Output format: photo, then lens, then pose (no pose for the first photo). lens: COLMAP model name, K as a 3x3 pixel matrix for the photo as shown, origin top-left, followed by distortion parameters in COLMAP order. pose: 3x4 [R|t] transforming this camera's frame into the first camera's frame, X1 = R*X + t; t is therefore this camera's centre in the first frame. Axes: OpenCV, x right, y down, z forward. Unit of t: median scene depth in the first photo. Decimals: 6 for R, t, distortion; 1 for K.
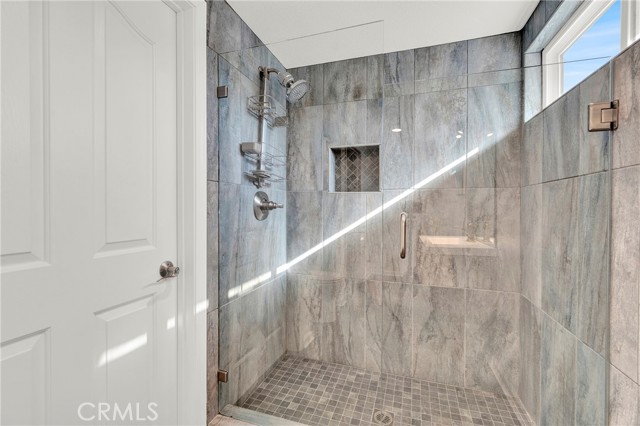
lens RADIAL K [[274.5, 0, 323.7], [0, 274.5, 211.3], [0, 0, 1]] dist [0.000921, 0.000277]
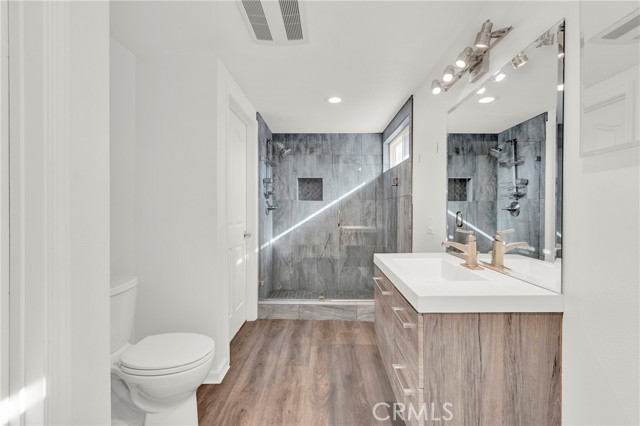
lens RADIAL K [[274.5, 0, 319.2], [0, 274.5, 211.9], [0, 0, 1]] dist [0.000921, 0.000277]
pose [[0.957224, -0.003022, 0.289331, -0.407904], [0.006053, 0.999936, -0.009581, 0.029397], [-0.289284, 0.010923, 0.957181, -0.929195]]
